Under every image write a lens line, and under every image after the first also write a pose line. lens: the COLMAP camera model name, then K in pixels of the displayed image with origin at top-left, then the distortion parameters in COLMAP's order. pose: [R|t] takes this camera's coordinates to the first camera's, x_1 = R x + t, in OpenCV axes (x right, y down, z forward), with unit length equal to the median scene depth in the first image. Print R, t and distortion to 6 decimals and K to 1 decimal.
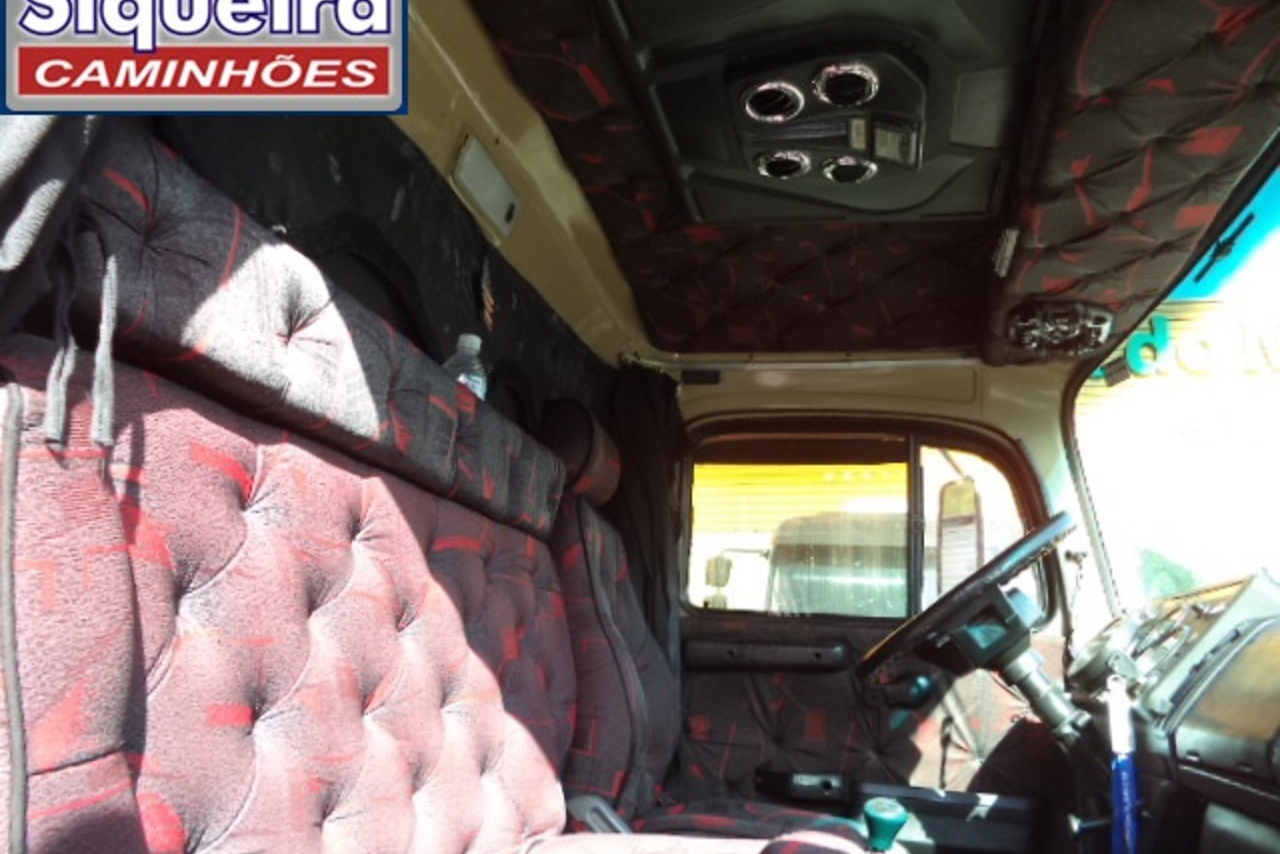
lens RADIAL K [[1030.7, 0, 650.0], [0, 1030.7, 431.7], [0, 0, 1]] dist [-0.035986, 0.015609]
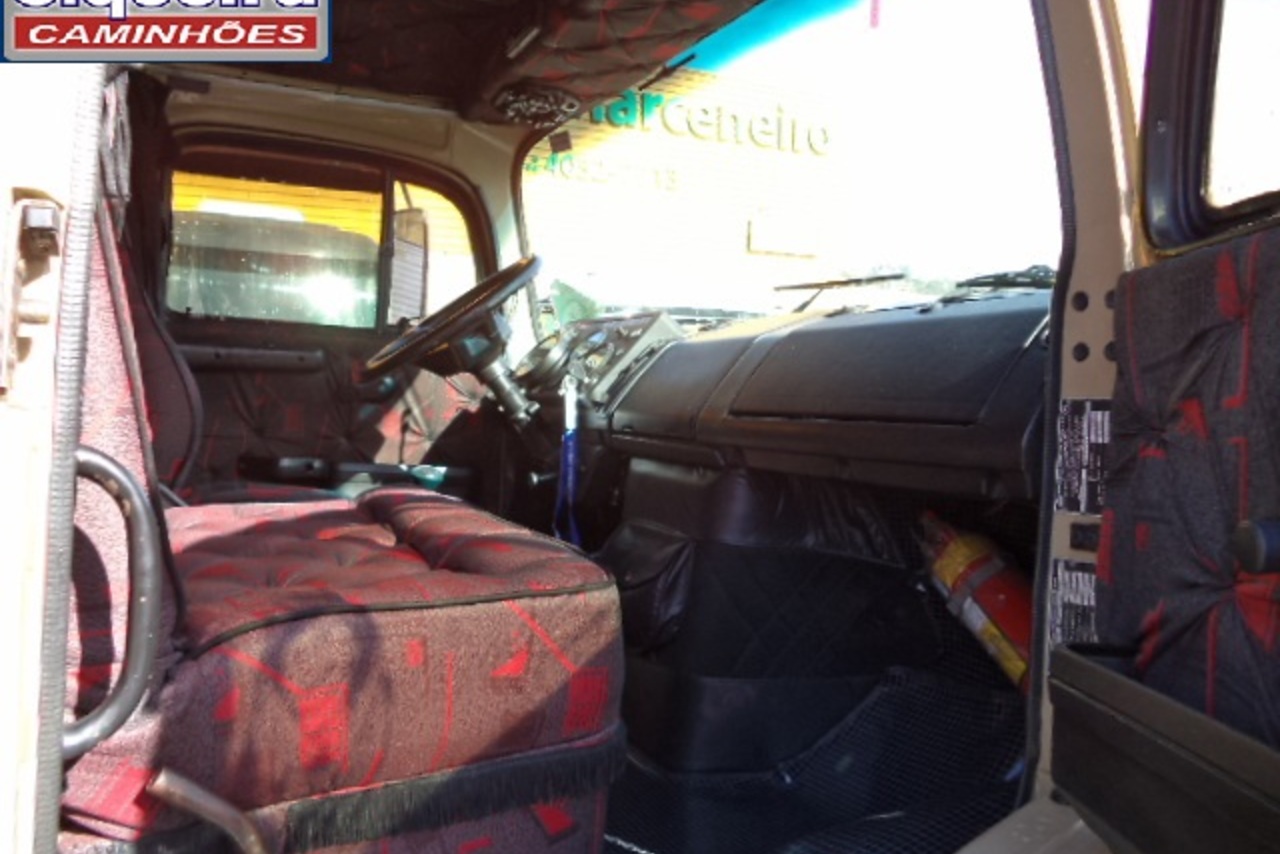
lens RADIAL K [[1030.7, 0, 646.1], [0, 1030.7, 430.7], [0, 0, 1]] dist [-0.035986, 0.015609]
pose [[0.798051, -0.028795, 0.601902, -0.270538], [-0.141158, 0.962132, 0.233187, -0.031138], [-0.585823, -0.271058, 0.763766, -0.144109]]
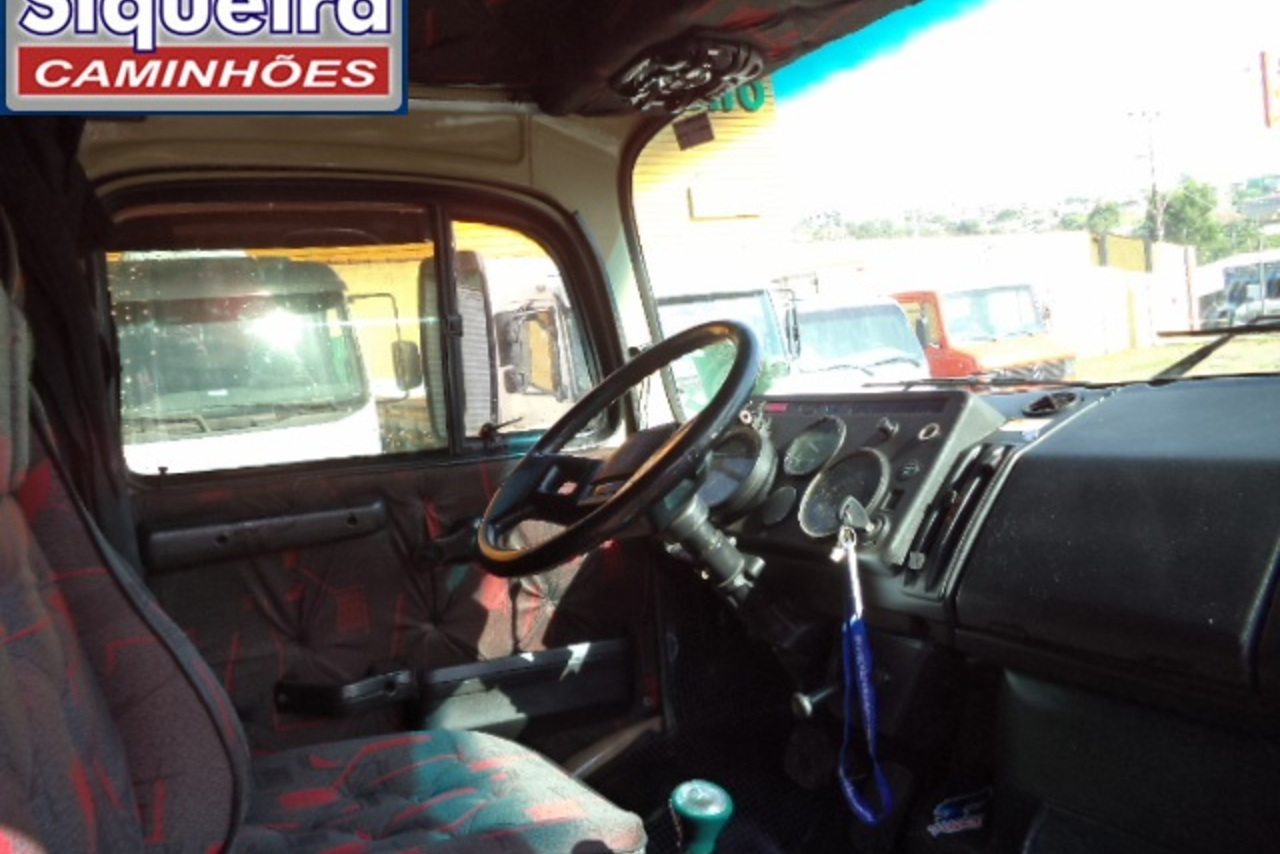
lens RADIAL K [[1030.7, 0, 647.2], [0, 1030.7, 434.0], [0, 0, 1]] dist [-0.035986, 0.015609]
pose [[0.759684, -0.149953, 0.632767, -0.158873], [-0.022887, 0.966282, 0.256467, -0.039625], [-0.649889, -0.209316, 0.730637, 0.425177]]
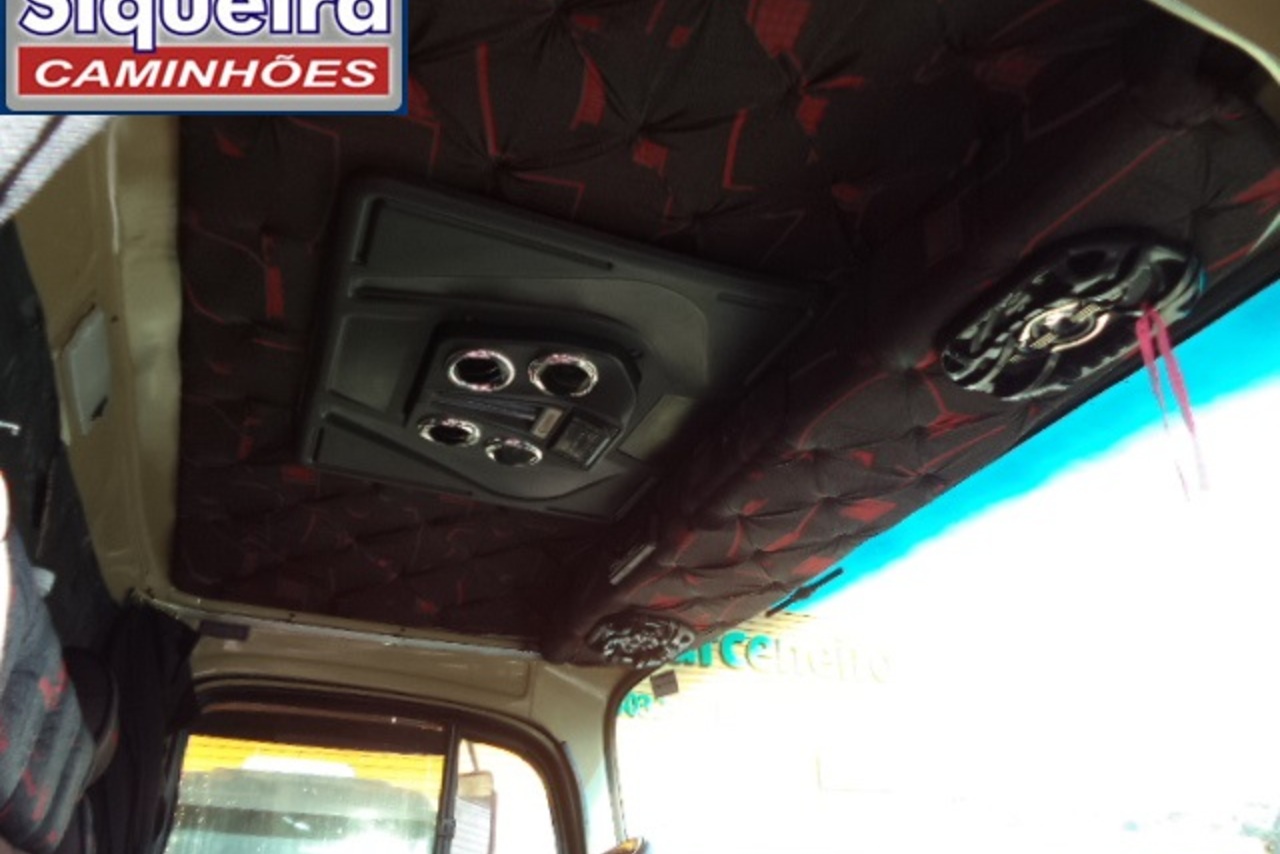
lens RADIAL K [[1030.7, 0, 640.8], [0, 1030.7, 437.3], [0, 0, 1]] dist [-0.035986, 0.015609]
pose [[0.836016, 0.223877, 0.500956, -0.159997], [-0.104753, 0.961306, -0.254790, -0.036332], [-0.538614, 0.160531, 0.827119, 0.139351]]
